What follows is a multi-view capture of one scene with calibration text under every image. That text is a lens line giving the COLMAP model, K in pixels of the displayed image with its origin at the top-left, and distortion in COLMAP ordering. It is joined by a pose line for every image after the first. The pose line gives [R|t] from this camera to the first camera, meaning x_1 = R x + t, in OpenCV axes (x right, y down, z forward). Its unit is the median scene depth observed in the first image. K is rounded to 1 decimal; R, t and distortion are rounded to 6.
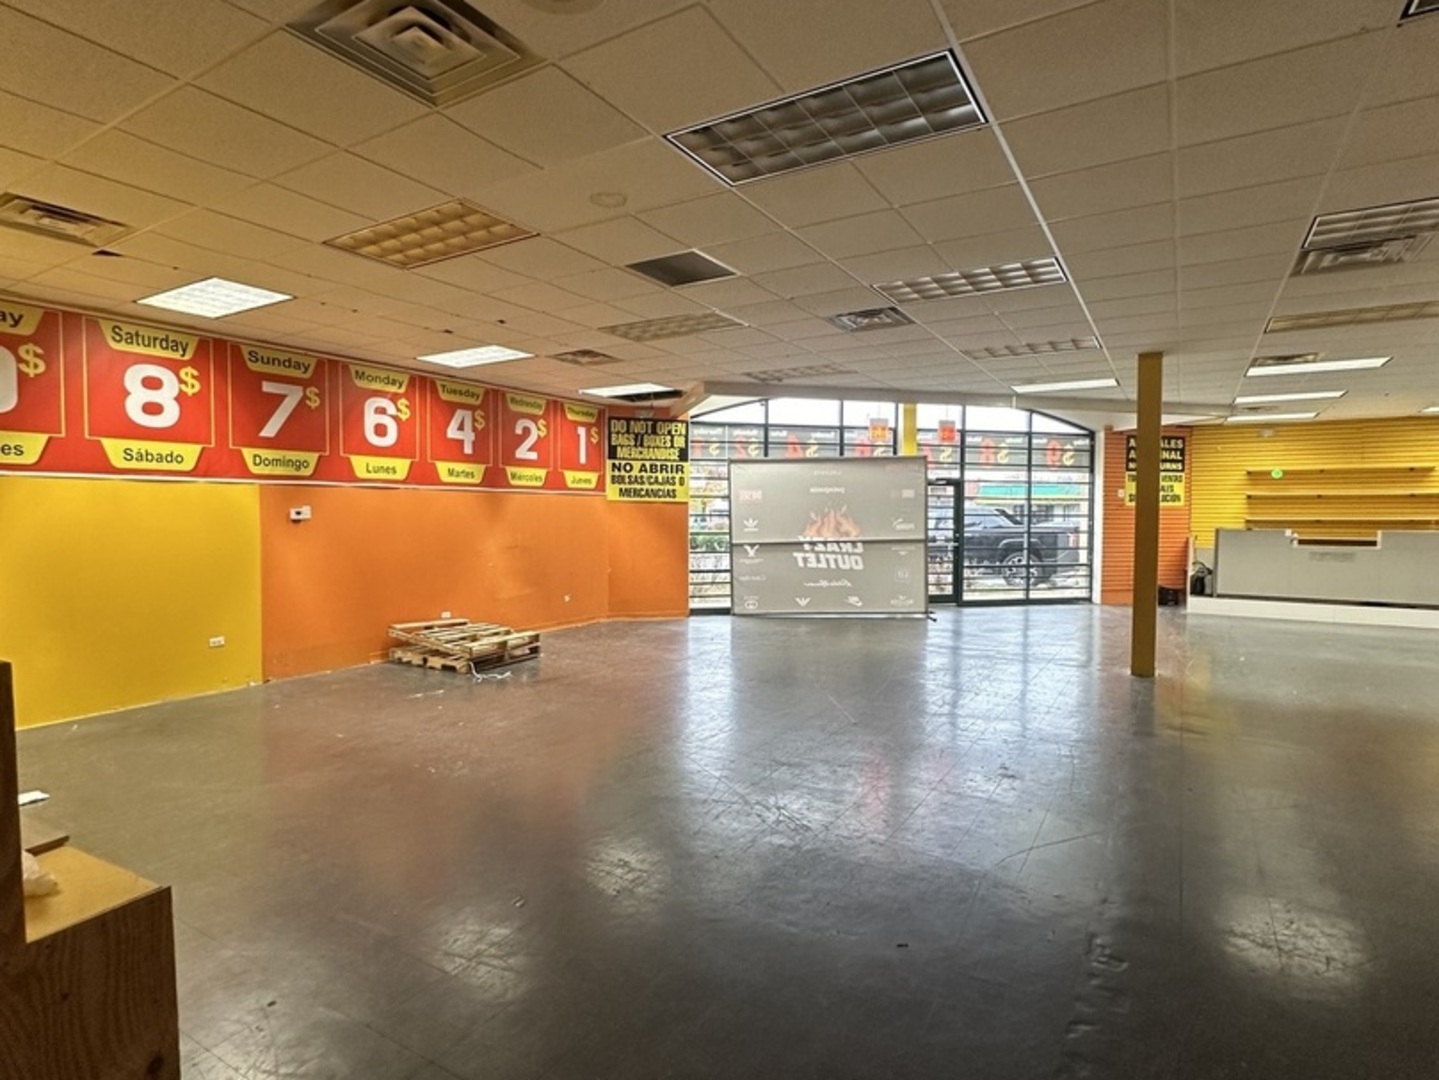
lens RADIAL K [[768.7, 0, 719.5], [0, 768.7, 540.0], [0, 0, 1]] dist [0.001749, -0.000037]
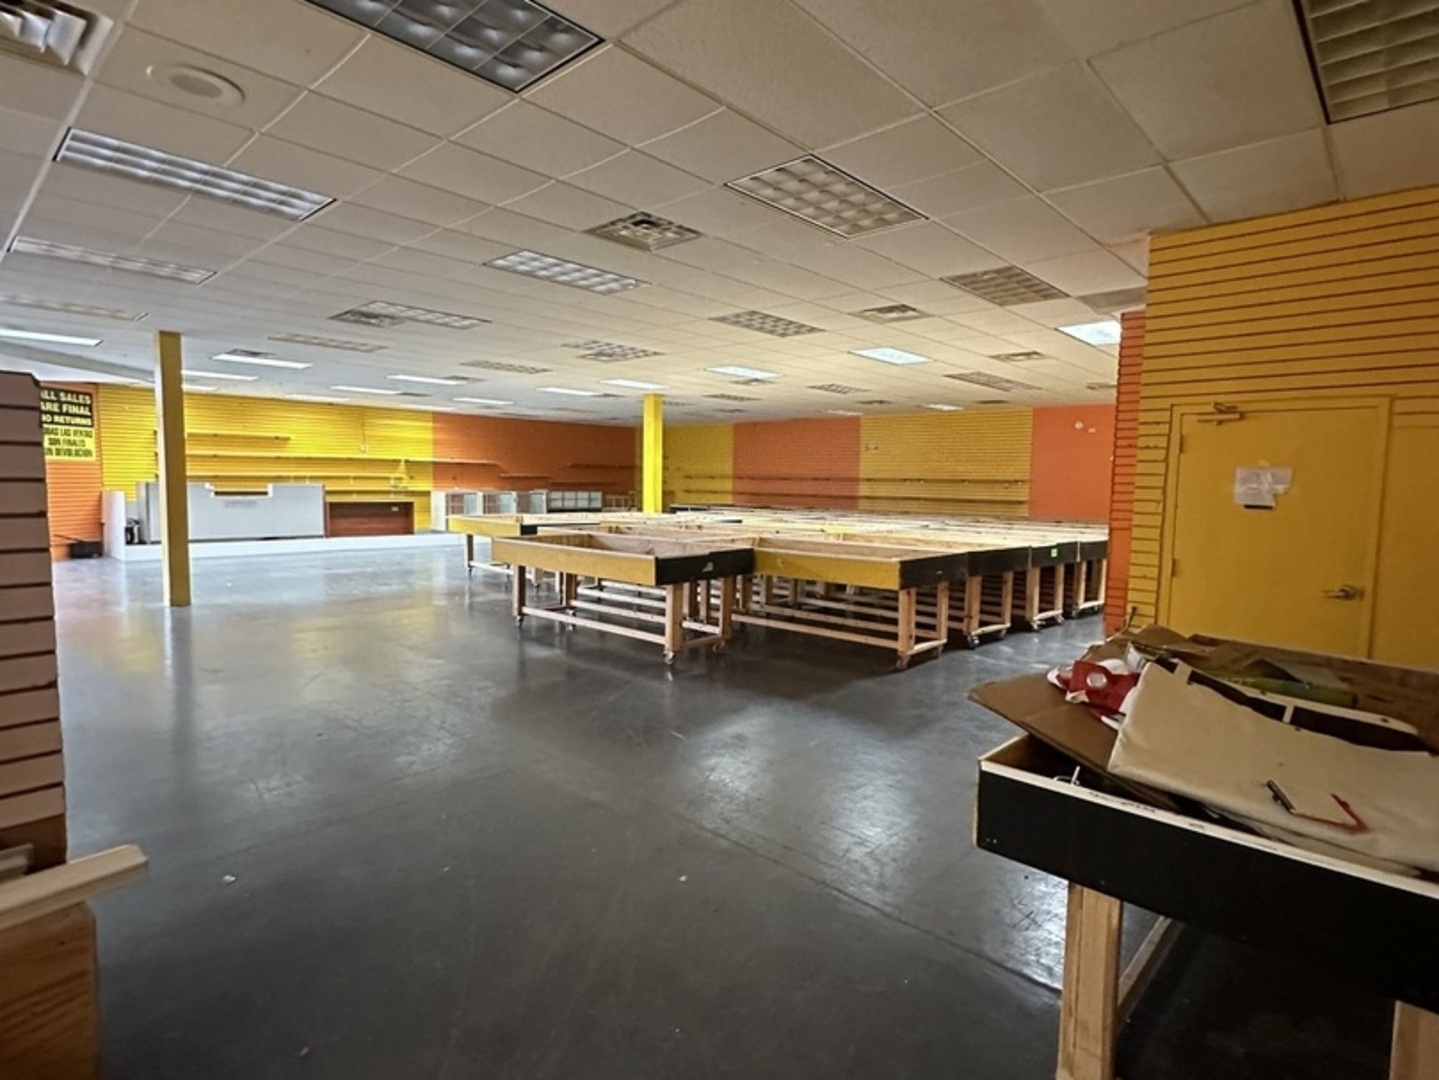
lens RADIAL K [[768.7, 0, 719.5], [0, 768.7, 540.0], [0, 0, 1]] dist [0.001749, -0.000037]
pose [[0.200275, -0.078275, 0.976608, -0.248128], [0.017741, 0.996930, 0.076265, -0.002221], [-0.979579, 0.002052, 0.201049, -0.028589]]
